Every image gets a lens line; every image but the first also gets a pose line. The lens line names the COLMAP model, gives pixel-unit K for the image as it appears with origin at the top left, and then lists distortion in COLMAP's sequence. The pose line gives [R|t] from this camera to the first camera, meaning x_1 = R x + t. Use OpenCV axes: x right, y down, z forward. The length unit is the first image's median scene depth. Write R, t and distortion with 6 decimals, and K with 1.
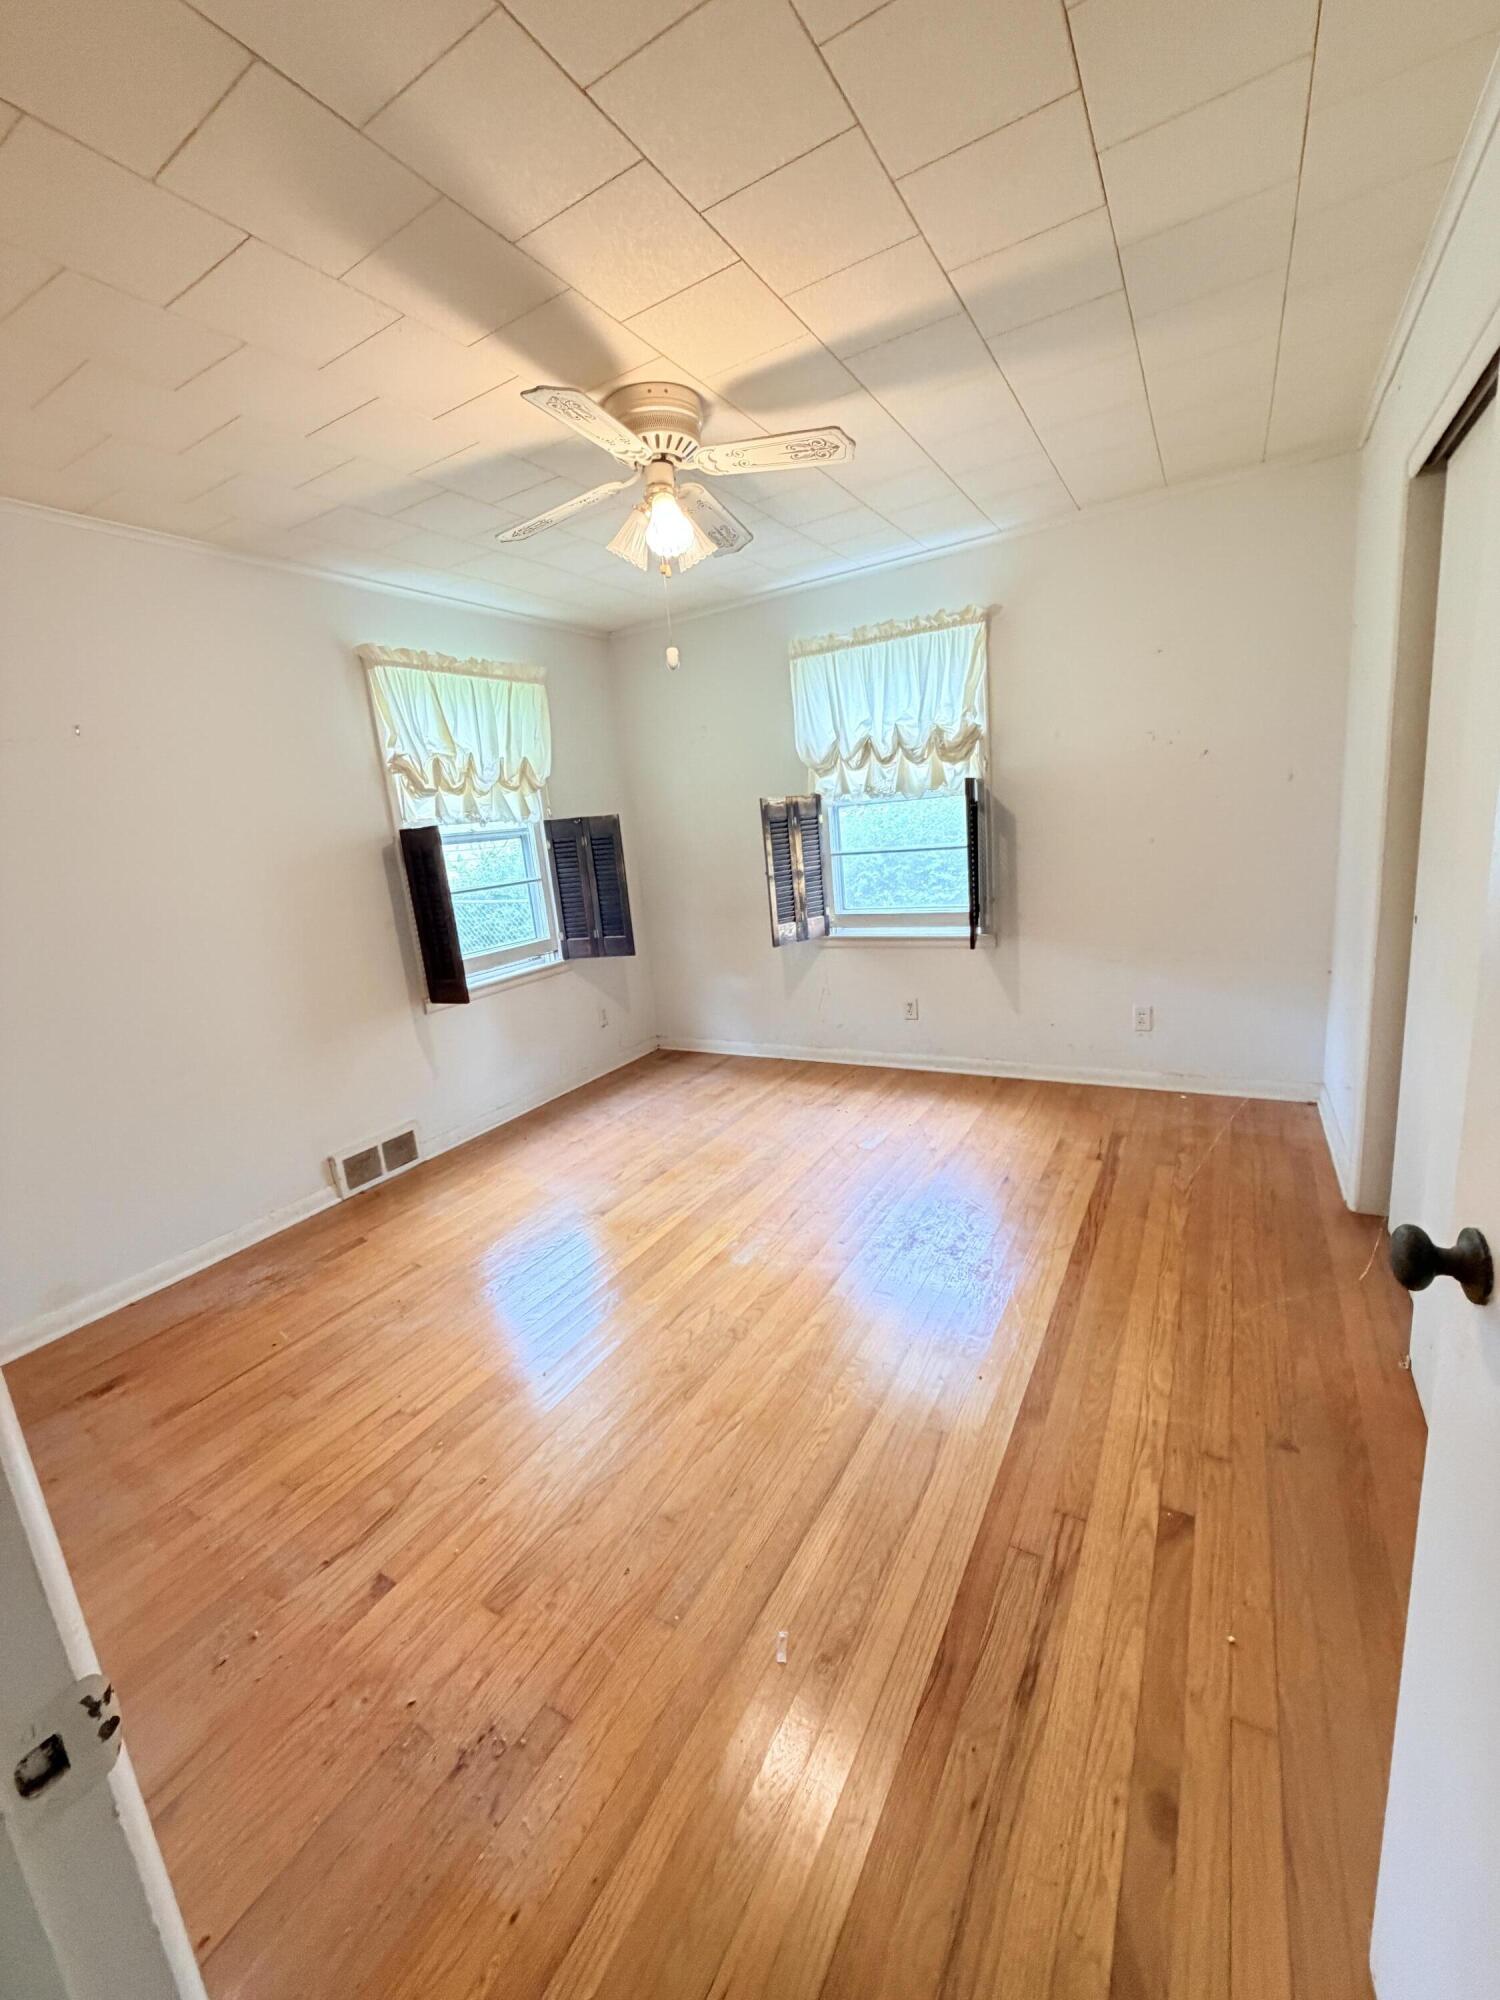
lens RADIAL K [[803.9, 0, 751.7], [0, 803.9, 999.7], [0, 0, 1]] dist [0.000528, 0.000156]
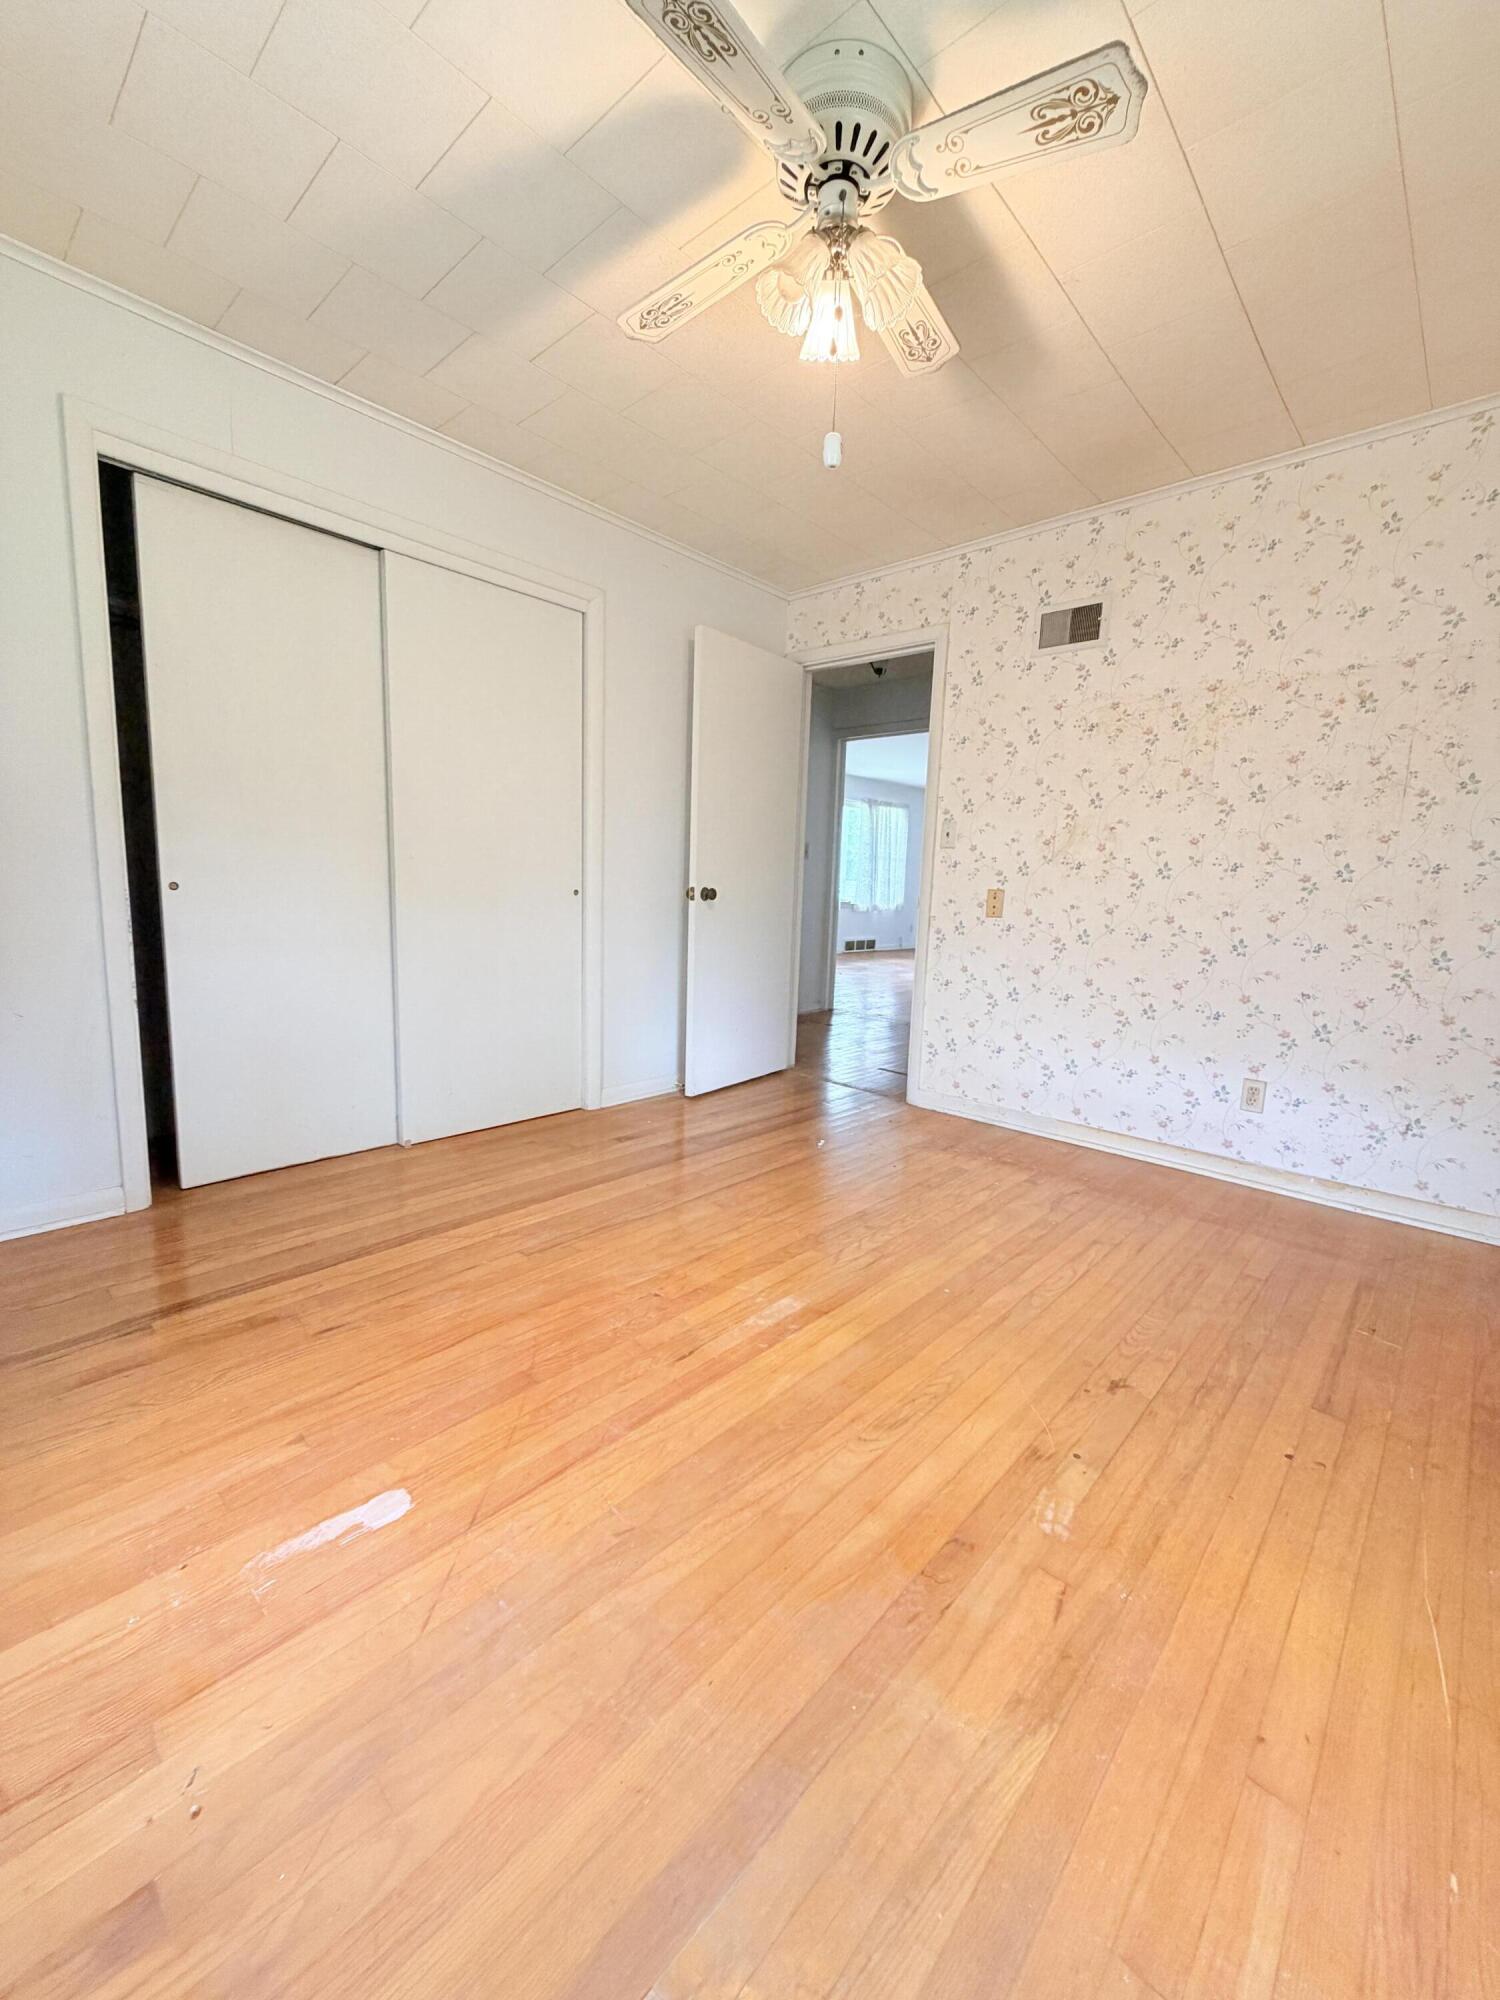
lens RADIAL K [[803.9, 0, 750.6], [0, 803.9, 991.7], [0, 0, 1]] dist [0.000528, 0.000156]
pose [[-0.976119, 0.027778, 0.215454, -0.168351], [0.098009, 0.941429, 0.322654, -0.231326], [-0.193872, 0.336065, -0.921669, 1.841554]]
